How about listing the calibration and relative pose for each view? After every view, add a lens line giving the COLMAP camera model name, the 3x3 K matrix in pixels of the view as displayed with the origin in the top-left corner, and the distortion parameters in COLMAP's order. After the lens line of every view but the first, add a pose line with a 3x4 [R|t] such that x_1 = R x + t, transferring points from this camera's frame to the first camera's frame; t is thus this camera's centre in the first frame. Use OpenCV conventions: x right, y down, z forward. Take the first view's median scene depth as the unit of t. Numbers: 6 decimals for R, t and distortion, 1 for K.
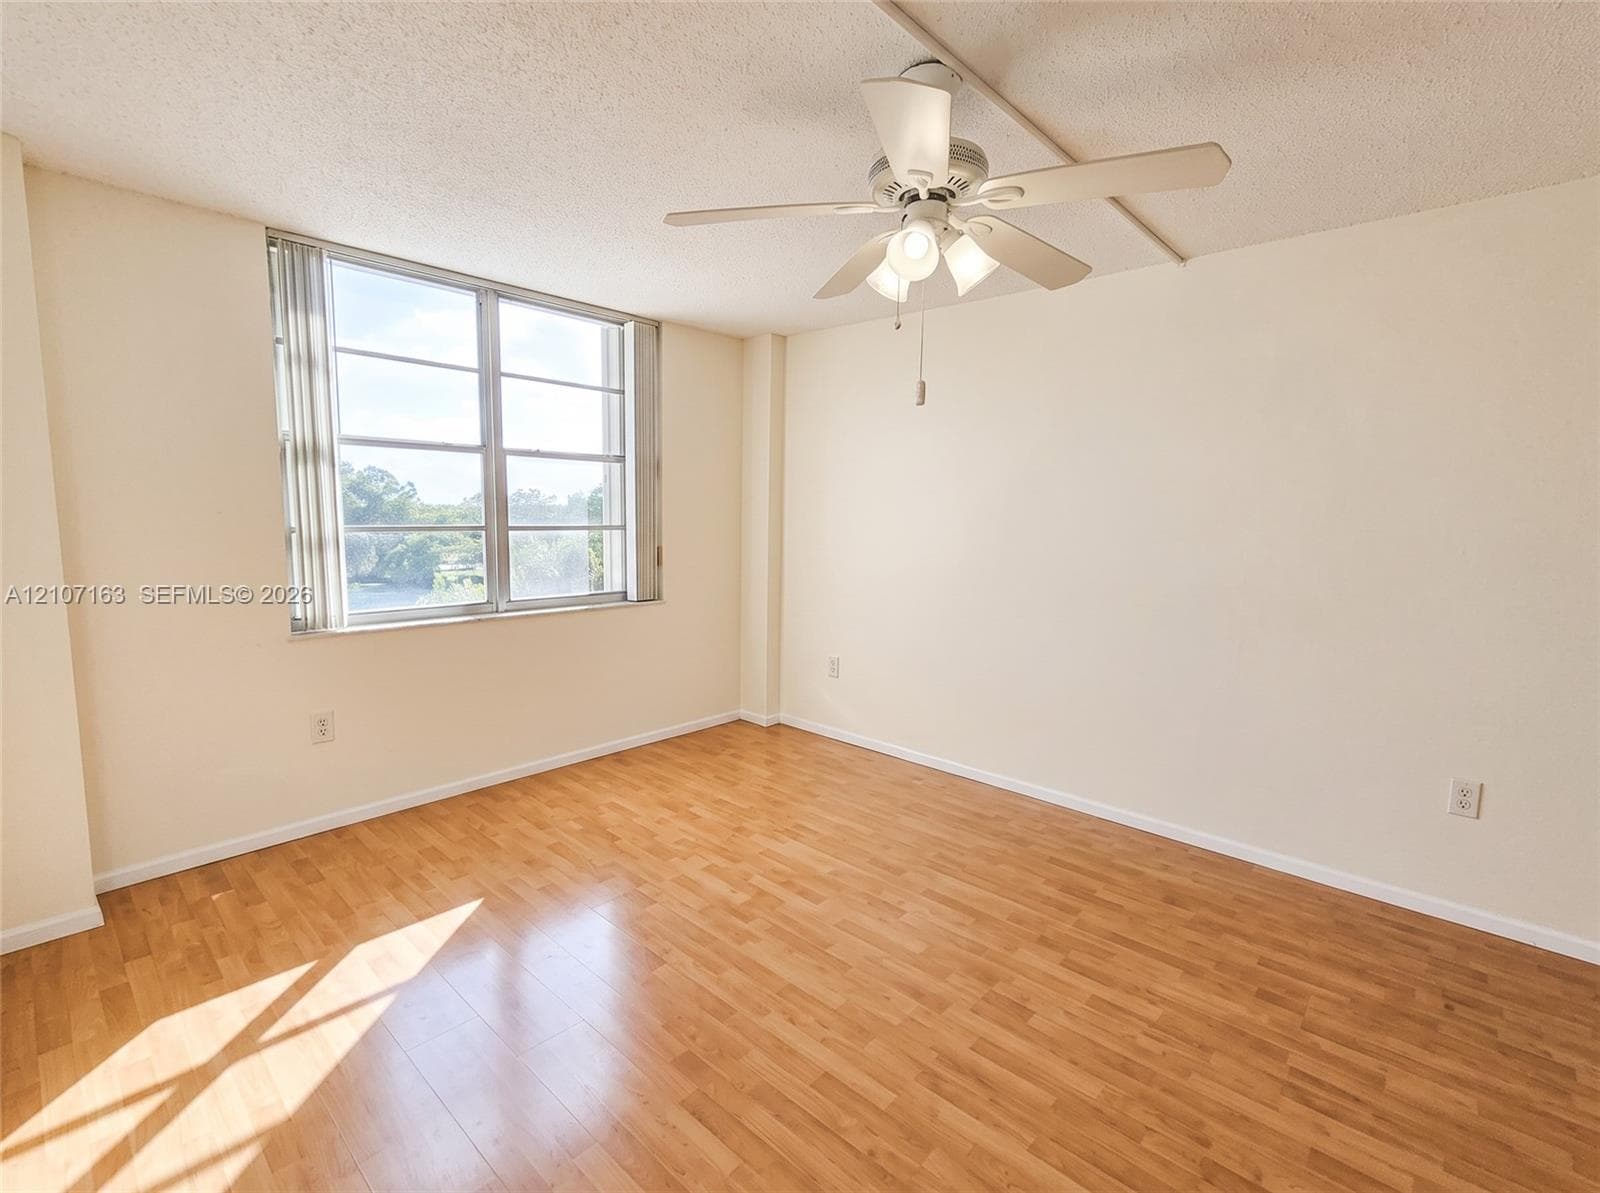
lens RADIAL K [[741.8, 0, 819.7], [0, 741.8, 602.7], [0, 0, 1]] dist [0.002589, 0.000056]
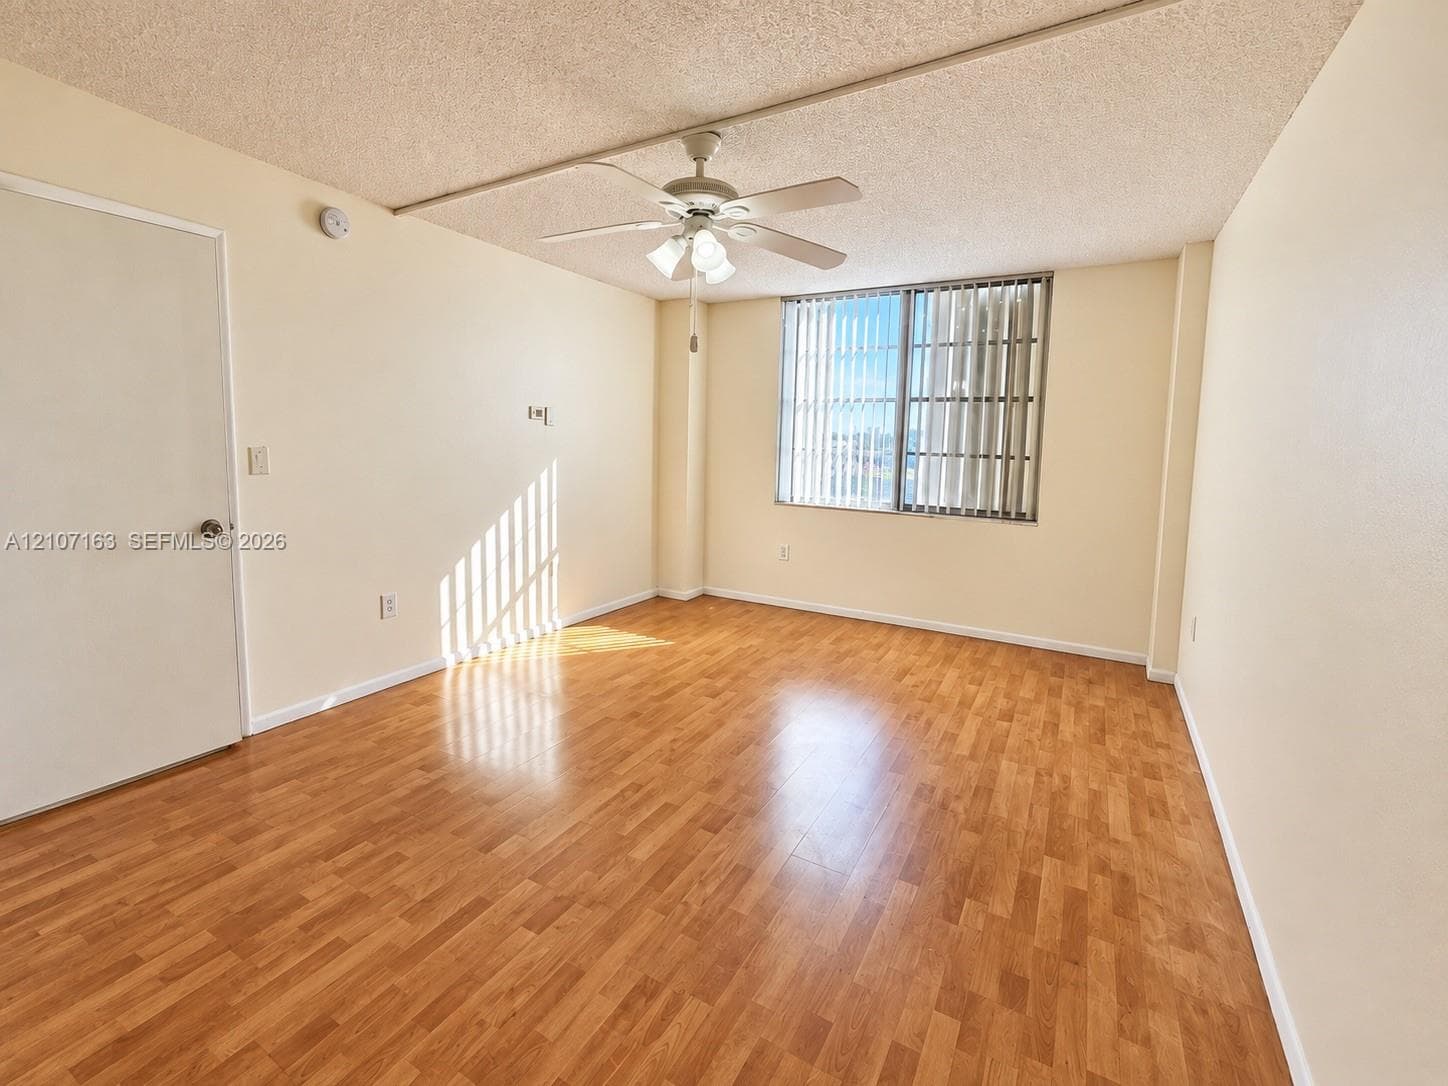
lens RADIAL K [[626.9, 0, 718.0], [0, 626.9, 498.4], [0, 0, 1]] dist [0.023488, 0.000213]
pose [[0.198074, 0.078490, -0.977039, 1.025813], [-0.135793, 0.989374, 0.051952, -0.037031], [0.970735, 0.122385, 0.206627, 0.590273]]
